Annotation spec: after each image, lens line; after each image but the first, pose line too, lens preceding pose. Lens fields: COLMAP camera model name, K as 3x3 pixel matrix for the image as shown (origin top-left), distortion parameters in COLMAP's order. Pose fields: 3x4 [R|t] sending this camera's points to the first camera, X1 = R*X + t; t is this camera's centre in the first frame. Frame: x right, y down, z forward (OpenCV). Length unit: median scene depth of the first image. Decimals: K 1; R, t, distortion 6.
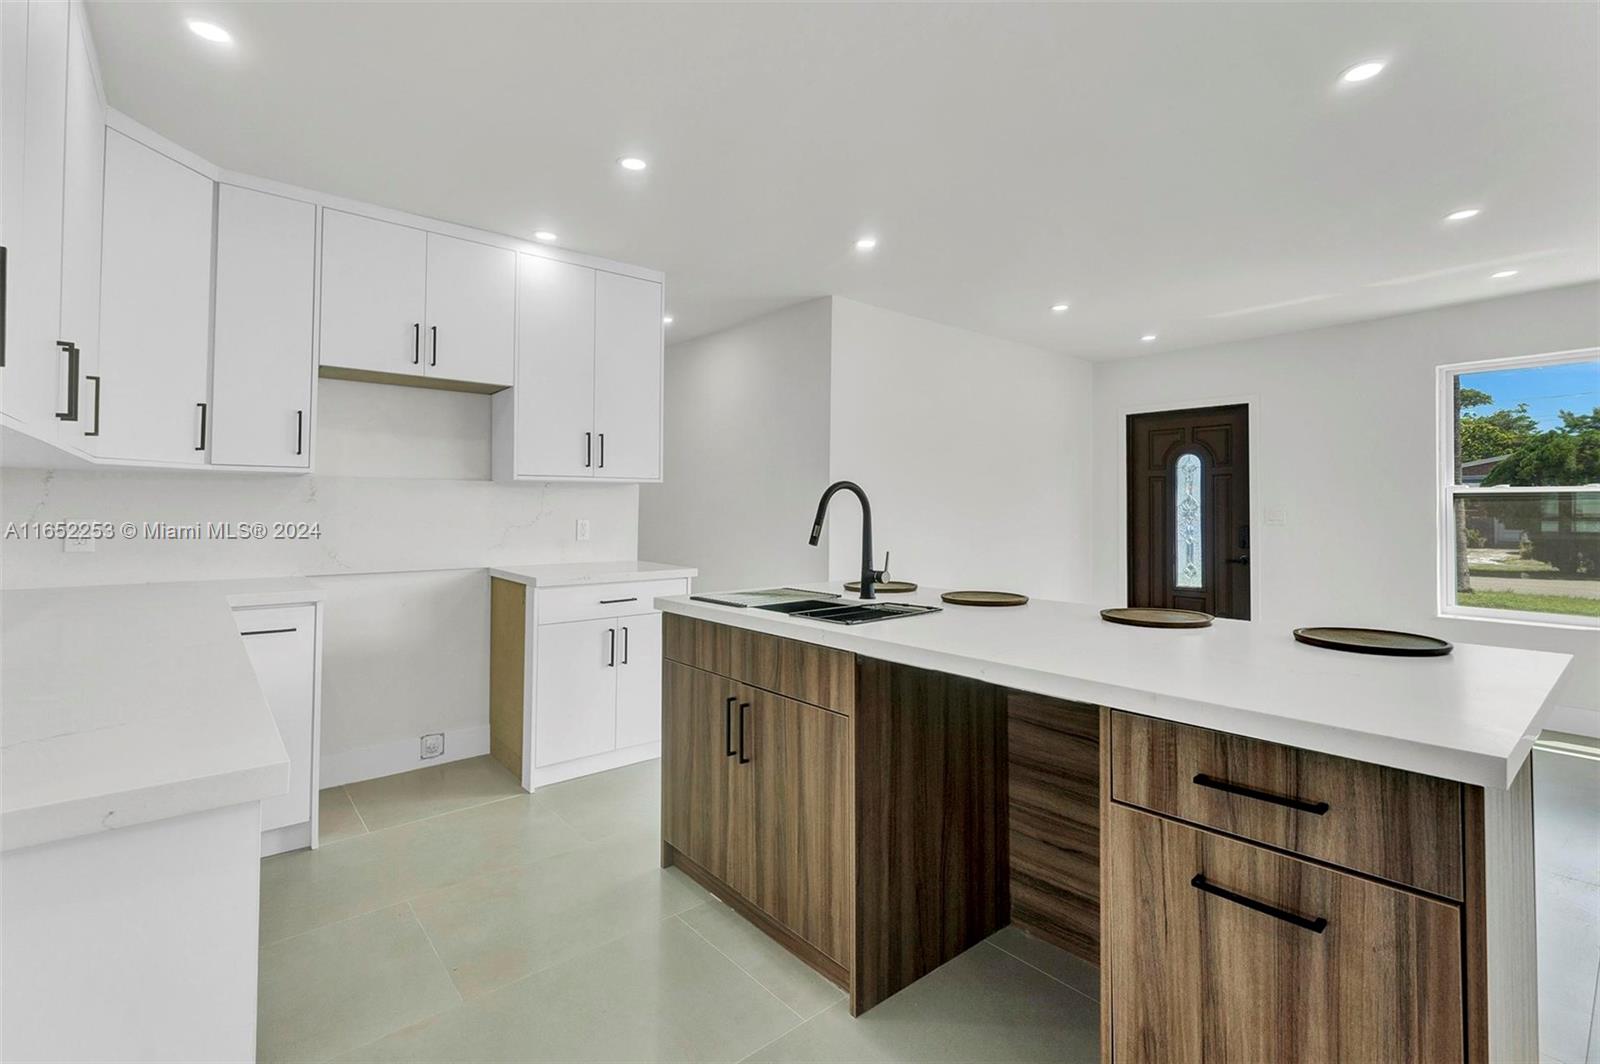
lens RADIAL K [[719.3, 0, 786.1], [0, 719.3, 485.7], [0, 0, 1]] dist [-0.000912, -0.000165]
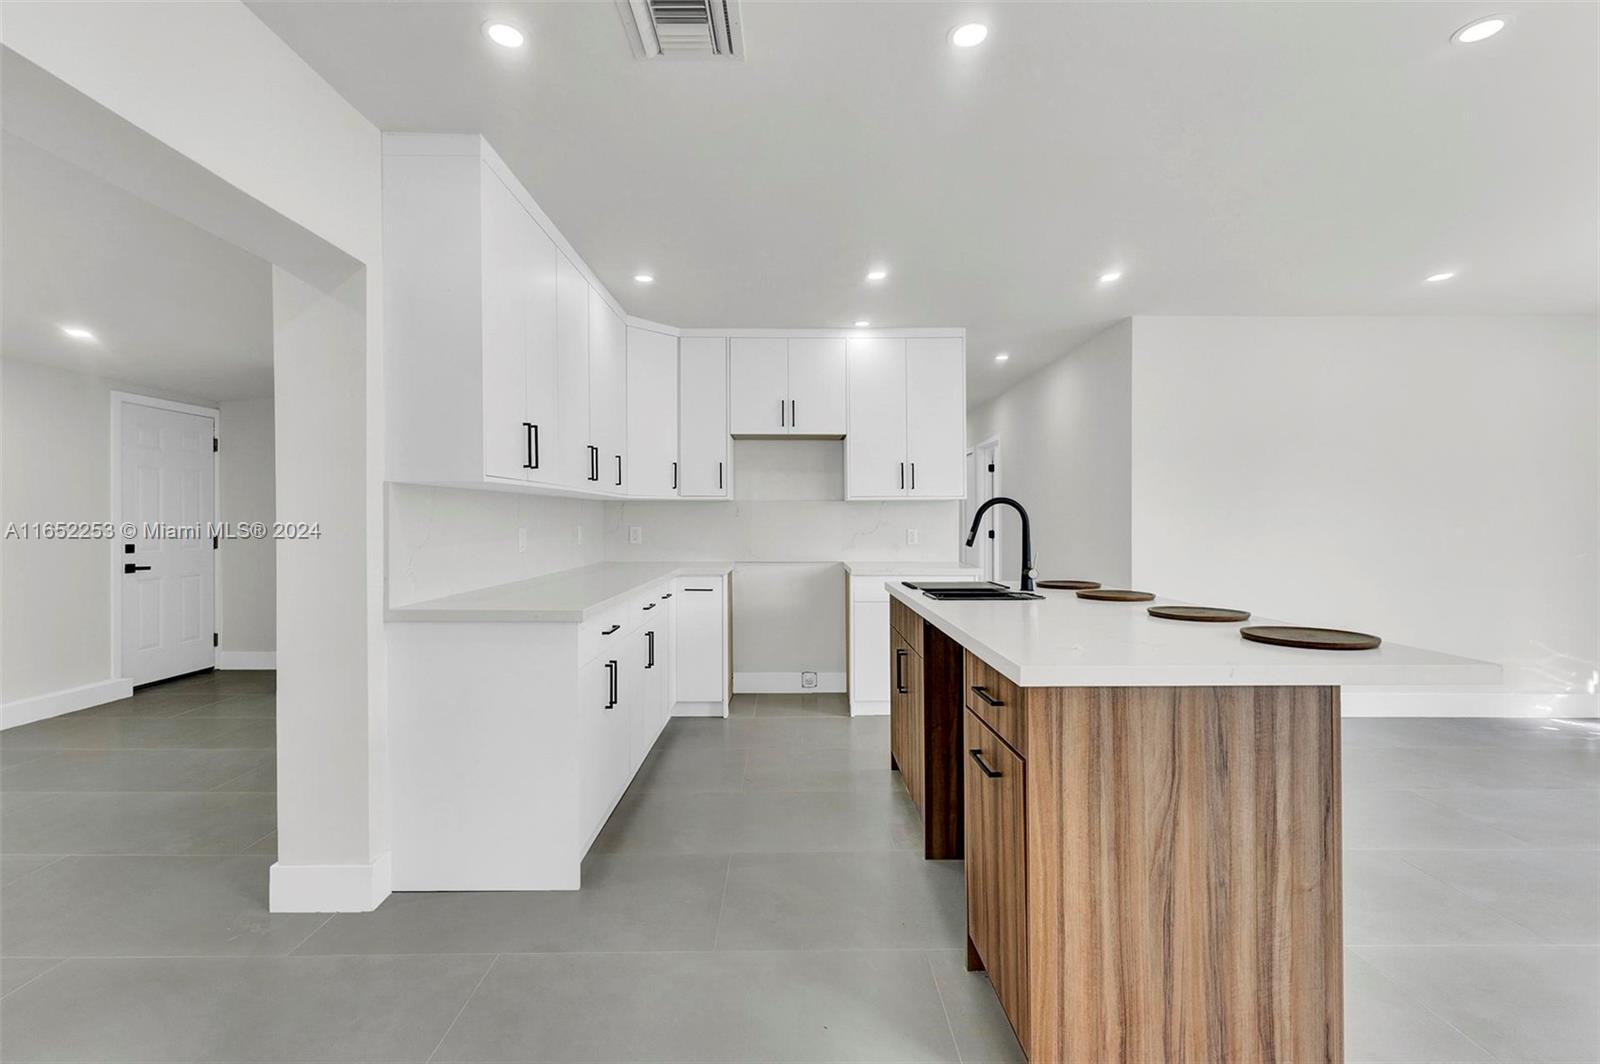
lens RADIAL K [[703.6, 0, 795.3], [0, 703.6, 523.6], [0, 0, 1]] dist [-0.000768, -0.000168]
pose [[0.776676, -0.000622, -0.629901, 0.583596], [0.022348, 0.999397, 0.026568, -0.001900], [0.629504, -0.034712, 0.776221, -0.203241]]
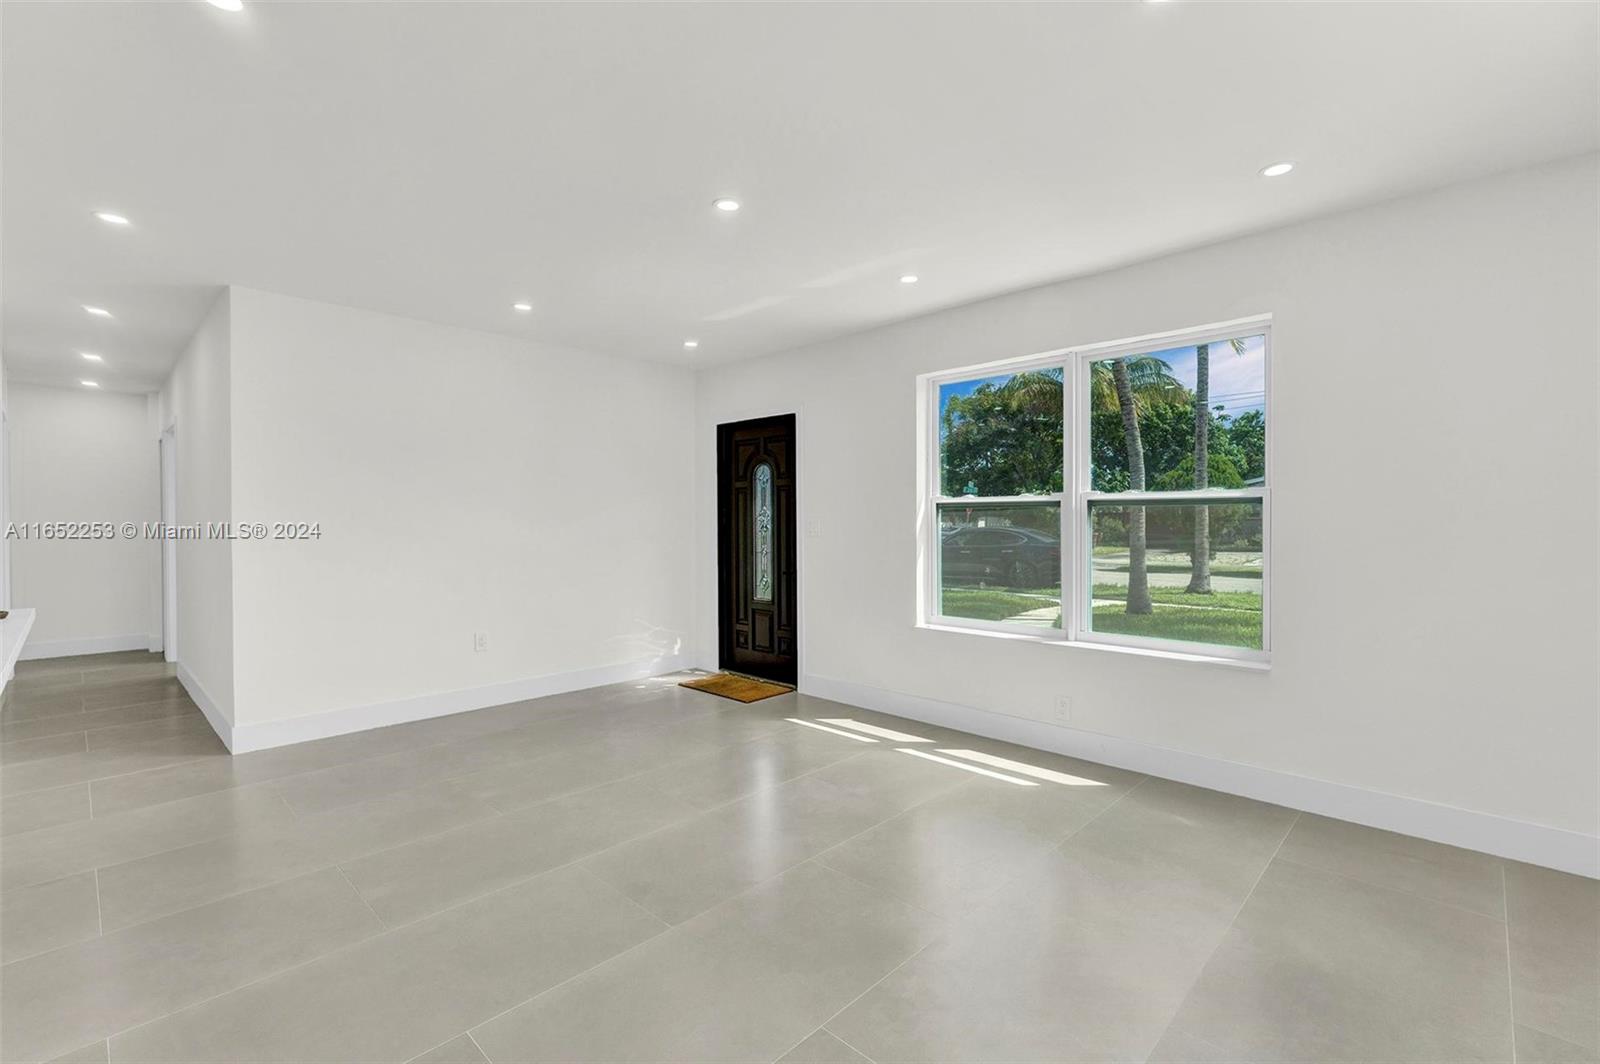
lens RADIAL K [[703.6, 0, 795.3], [0, 703.6, 523.6], [0, 0, 1]] dist [-0.000768, -0.000168]
pose [[0.993935, -0.010207, 0.109496, 1.173627], [0.006366, 0.999354, 0.035371, 0.004005], [-0.109787, -0.034459, 0.993358, 0.084417]]
